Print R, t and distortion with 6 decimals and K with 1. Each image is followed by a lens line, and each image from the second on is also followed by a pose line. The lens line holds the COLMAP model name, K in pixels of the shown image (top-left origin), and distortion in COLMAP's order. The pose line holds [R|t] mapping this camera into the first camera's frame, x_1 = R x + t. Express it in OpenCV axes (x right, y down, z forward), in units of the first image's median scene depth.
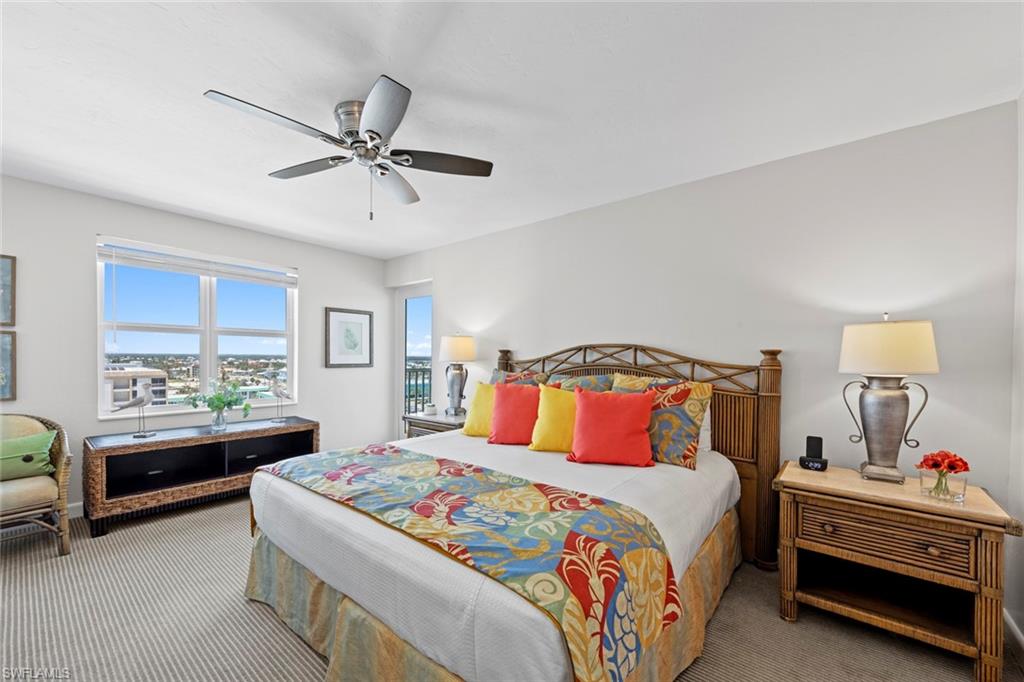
lens RADIAL K [[396.0, 0, 533.7], [0, 396.0, 364.4], [0, 0, 1]] dist [0.006862, 0.000304]
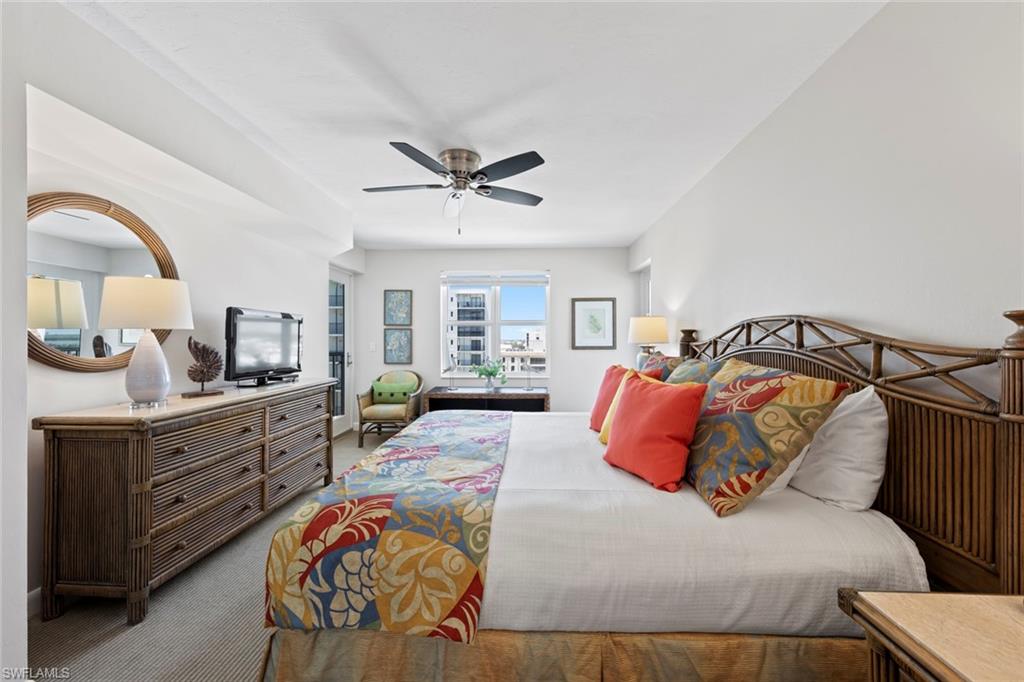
lens RADIAL K [[396.0, 0, 518.4], [0, 396.0, 339.2], [0, 0, 1]] dist [0.006862, 0.000304]
pose [[0.582524, -0.011794, -0.812728, 0.715521], [-0.006689, 0.999791, -0.019303, 0.004390], [0.812786, 0.016681, 0.582324, 0.373579]]
